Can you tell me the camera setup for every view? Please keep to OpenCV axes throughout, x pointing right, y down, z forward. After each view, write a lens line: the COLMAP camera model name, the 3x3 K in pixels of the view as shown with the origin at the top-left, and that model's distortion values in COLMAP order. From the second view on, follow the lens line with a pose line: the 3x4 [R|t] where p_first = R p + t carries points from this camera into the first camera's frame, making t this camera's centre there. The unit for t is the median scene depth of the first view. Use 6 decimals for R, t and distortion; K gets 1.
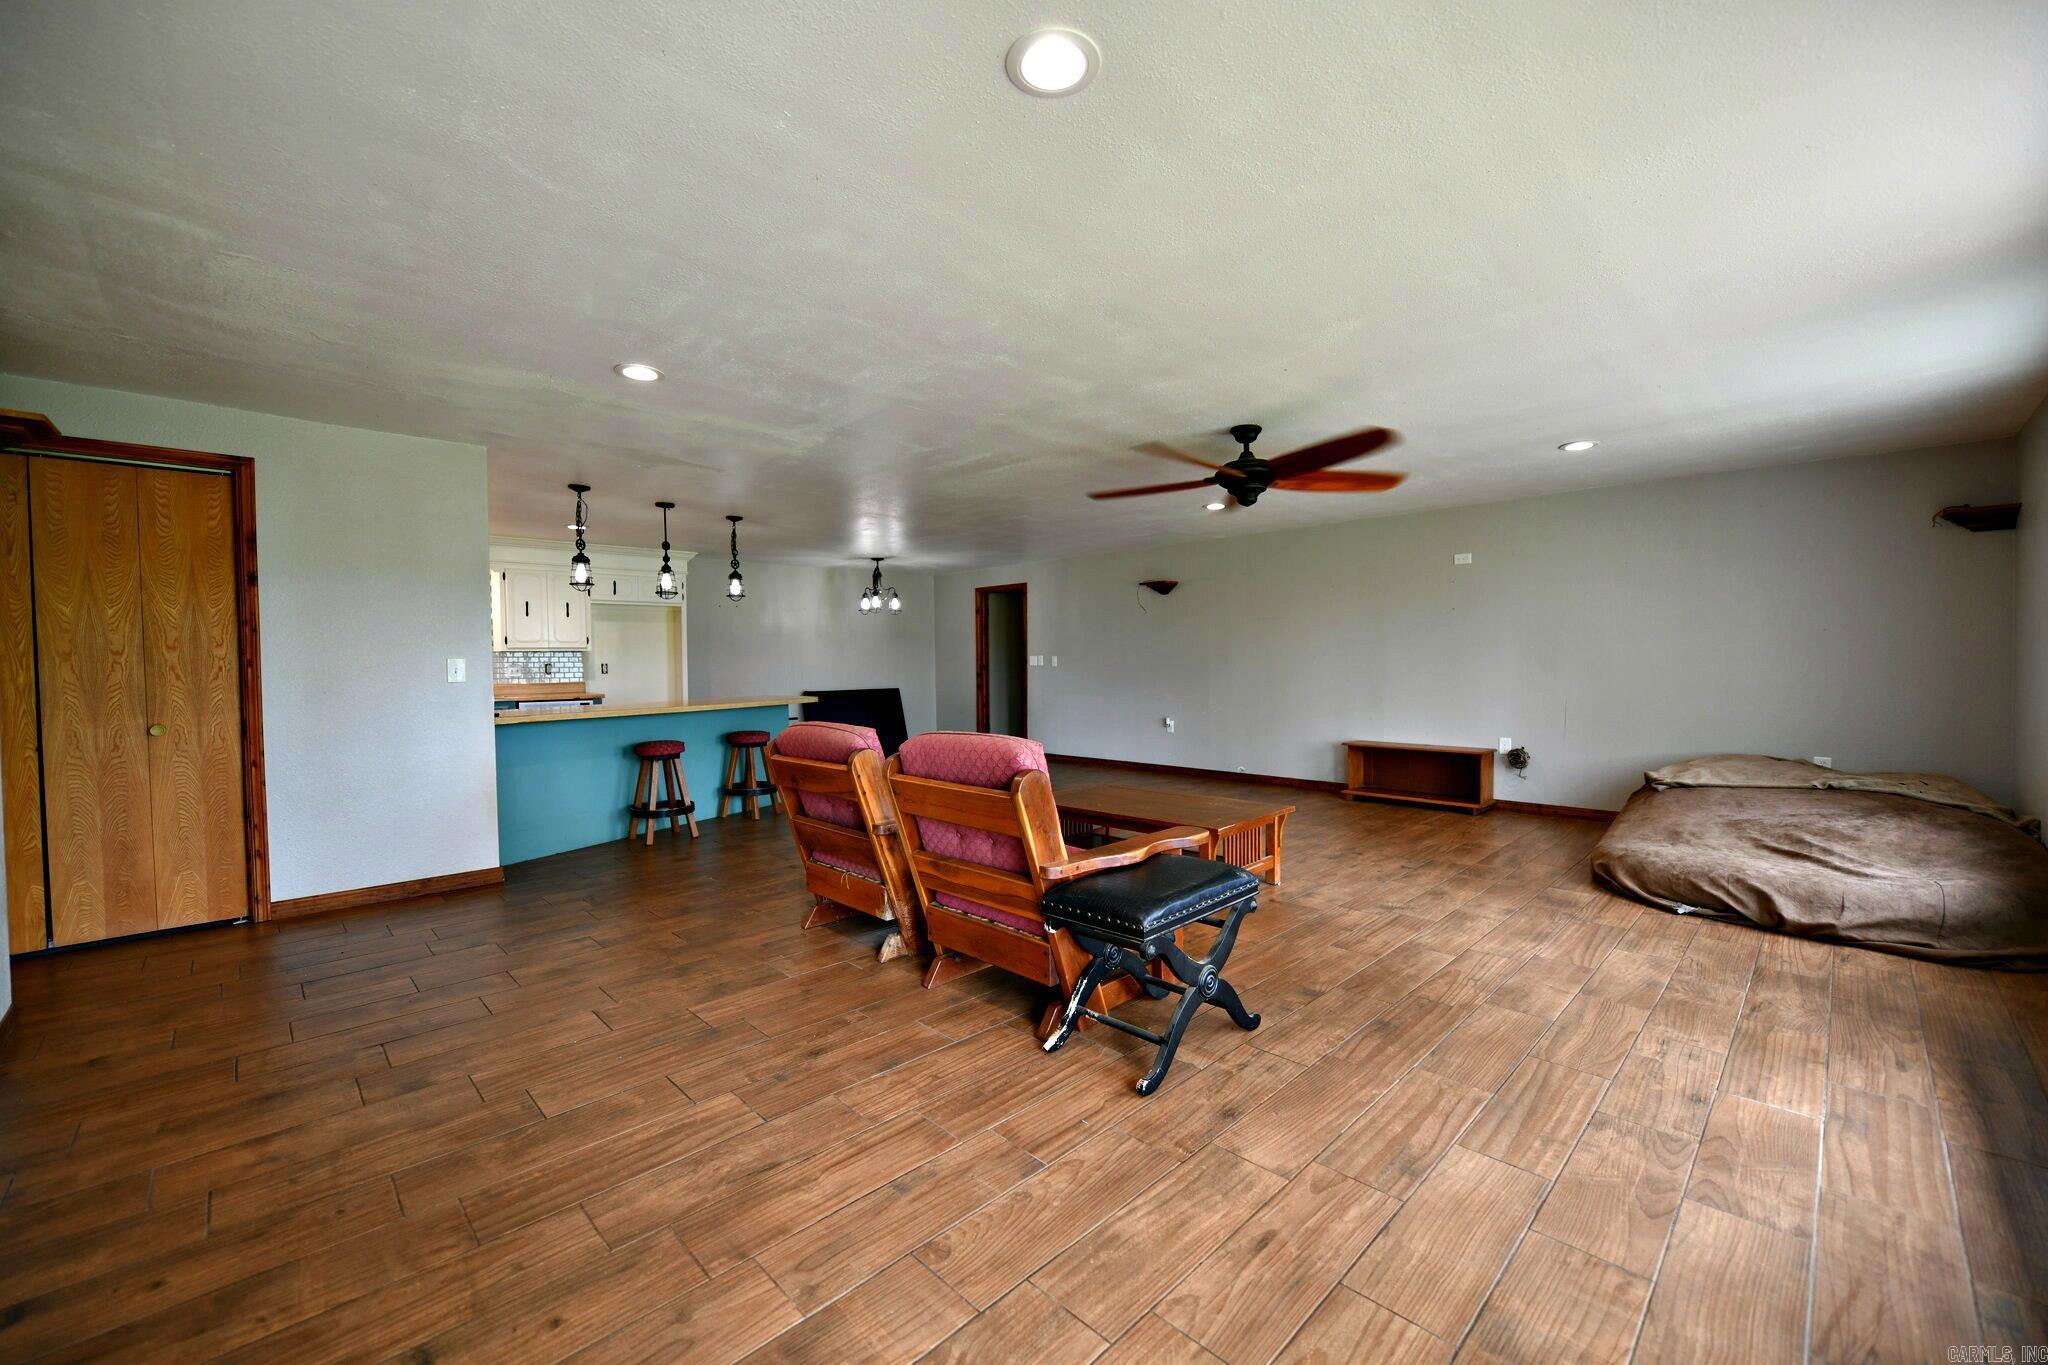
lens RADIAL K [[811.2, 0, 1024.9], [0, 811.2, 684.0], [0, 0, 1]] dist [-0.007815, -0.000041]
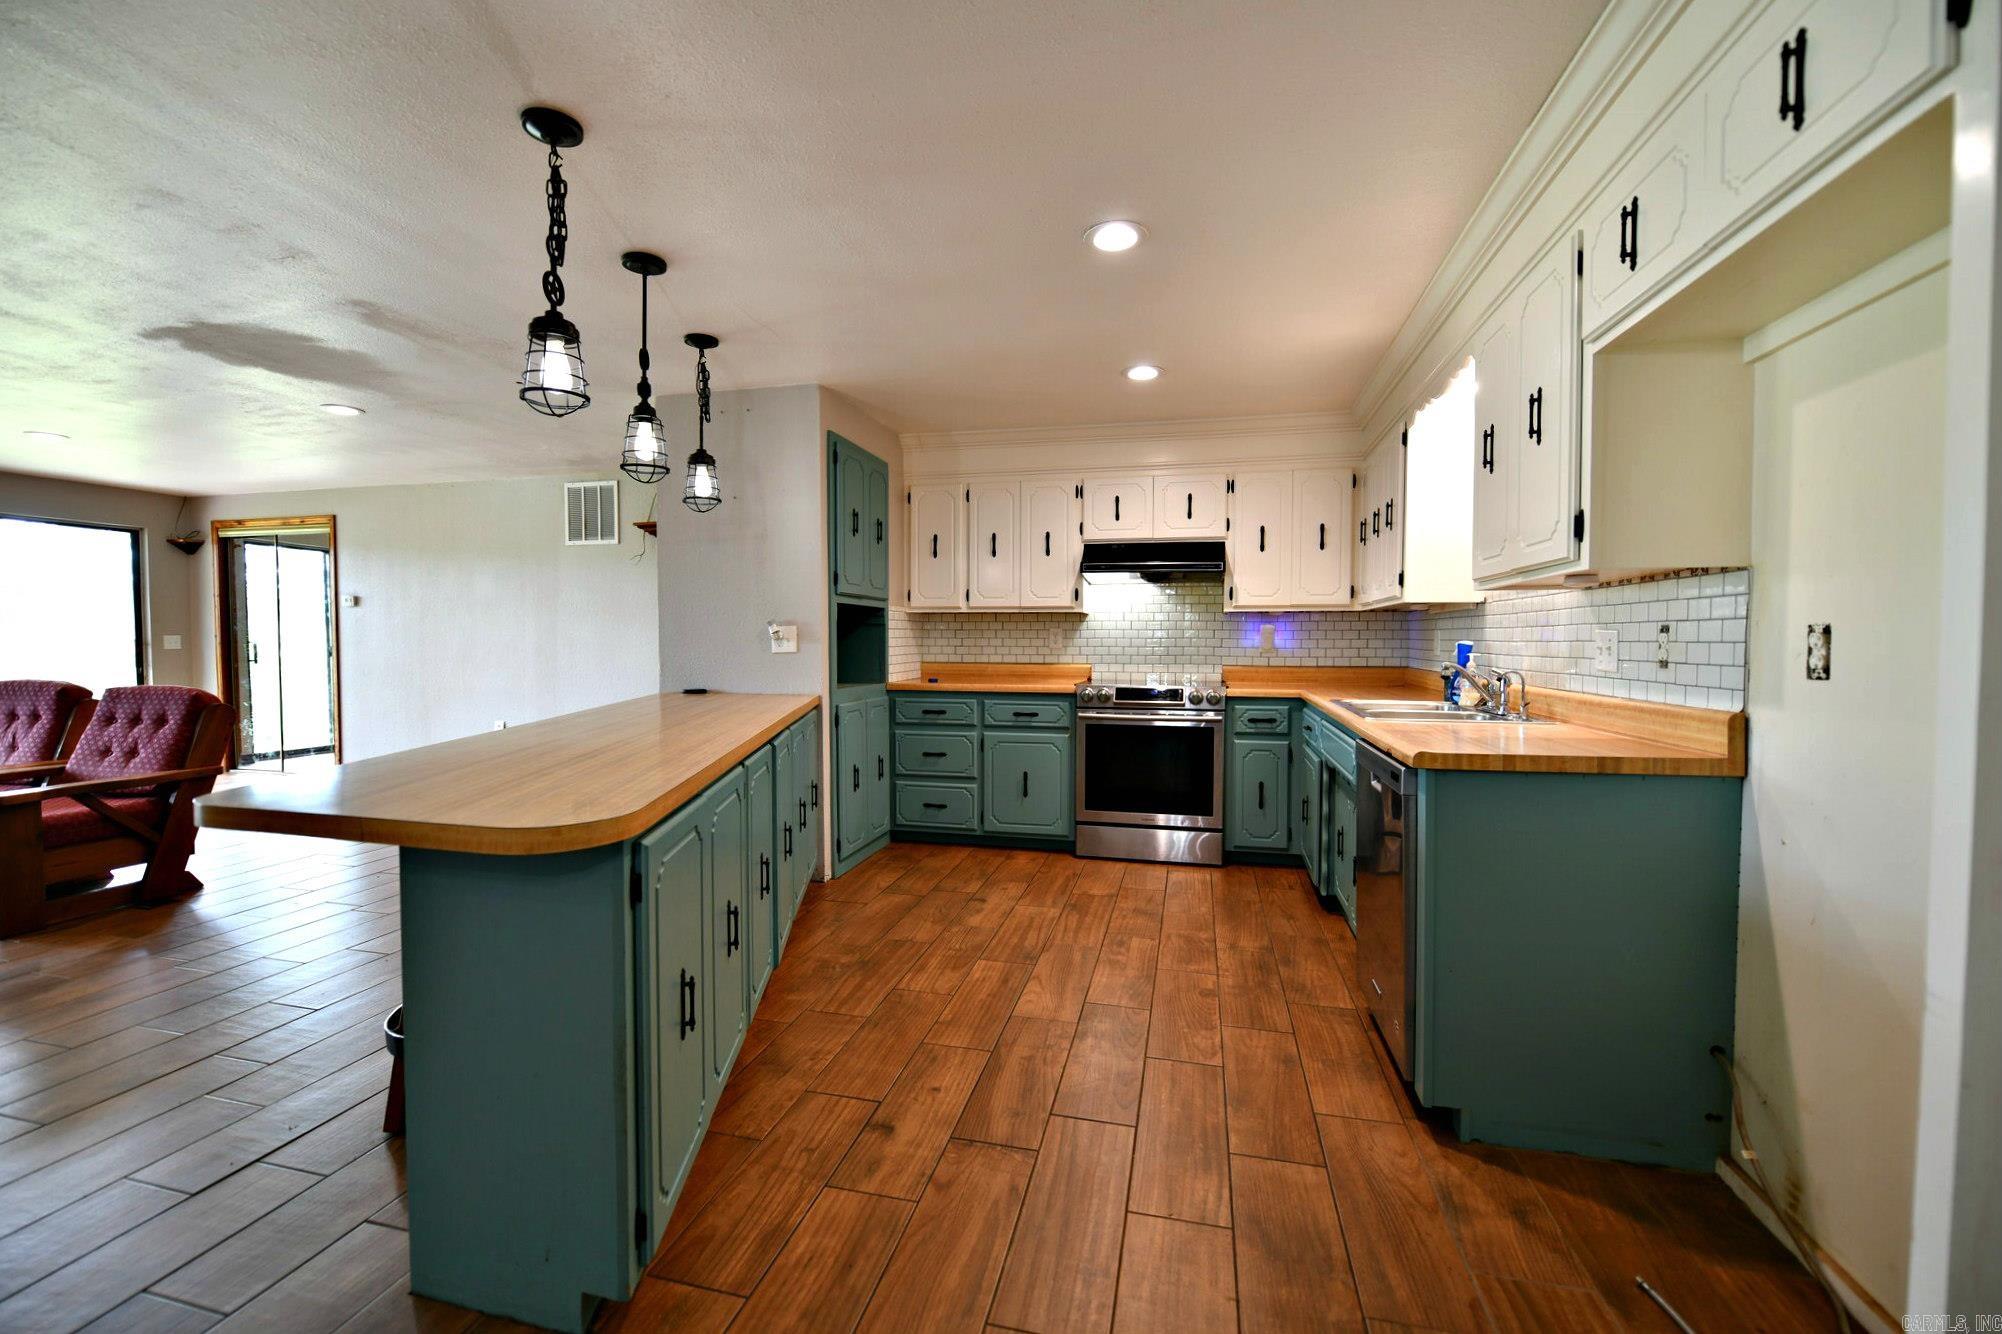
lens RADIAL K [[818.5, 0, 1001.0], [0, 818.5, 667.0], [0, 0, 1]] dist [-0.007773, 0.000006]
pose [[-0.845056, 0.025067, -0.534090, -0.640012], [-0.009021, 0.998090, 0.061119, -0.061545], [0.534602, 0.056467, -0.843215, 2.565170]]
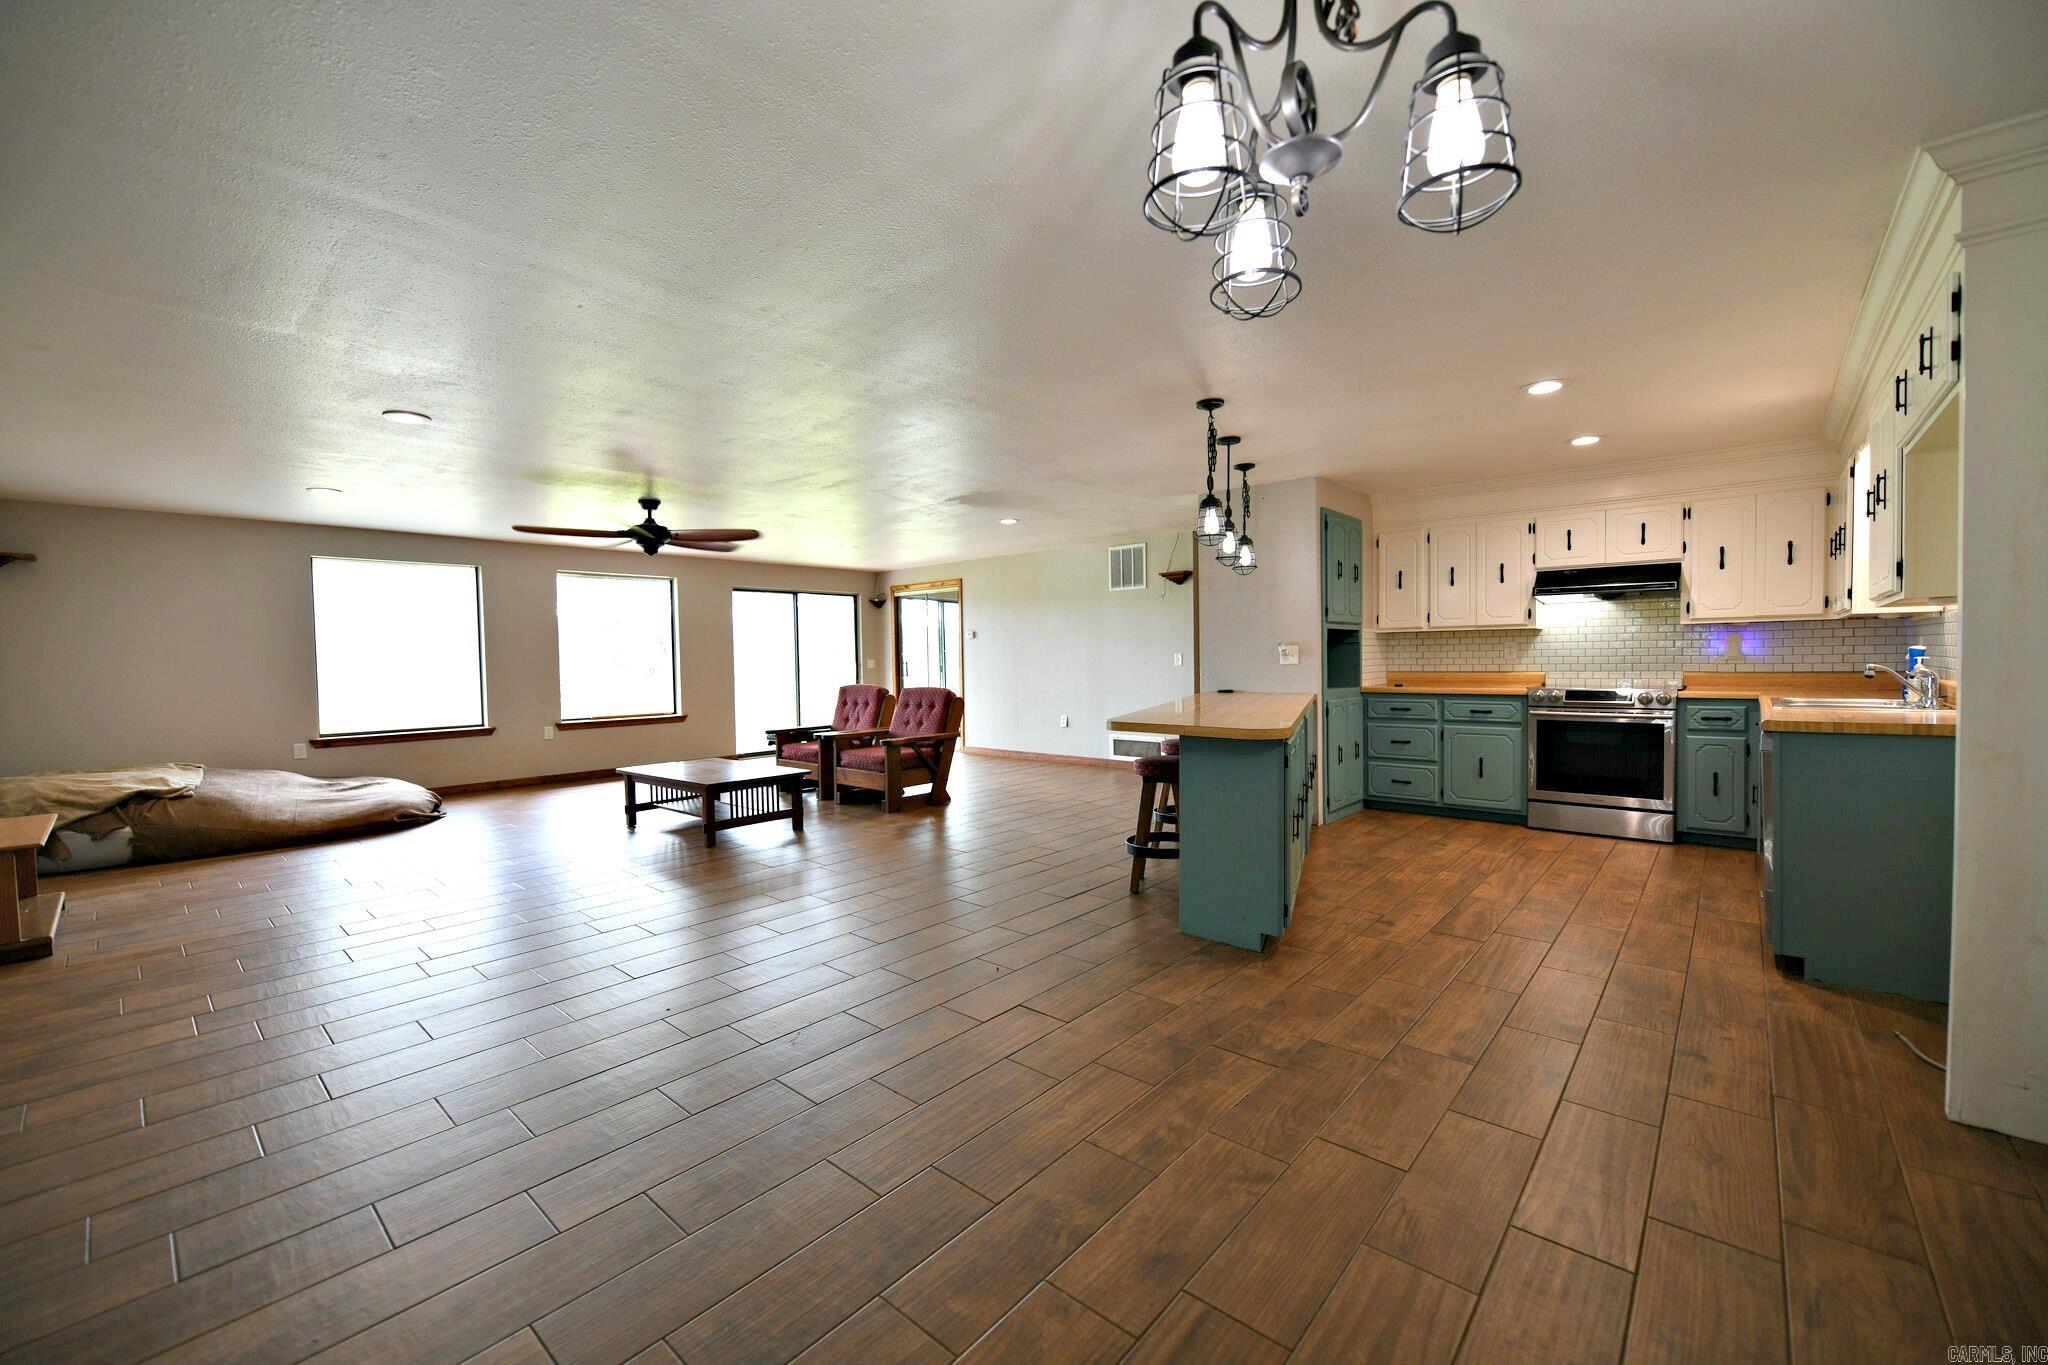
lens RADIAL K [[811.2, 0, 1024.9], [0, 811.2, 684.0], [0, 0, 1]] dist [-0.007815, -0.000041]
pose [[-0.996869, 0.026450, -0.074515, -0.344124], [0.022067, 0.998012, 0.059040, -0.077428], [0.075929, 0.057211, -0.995471, 3.021677]]
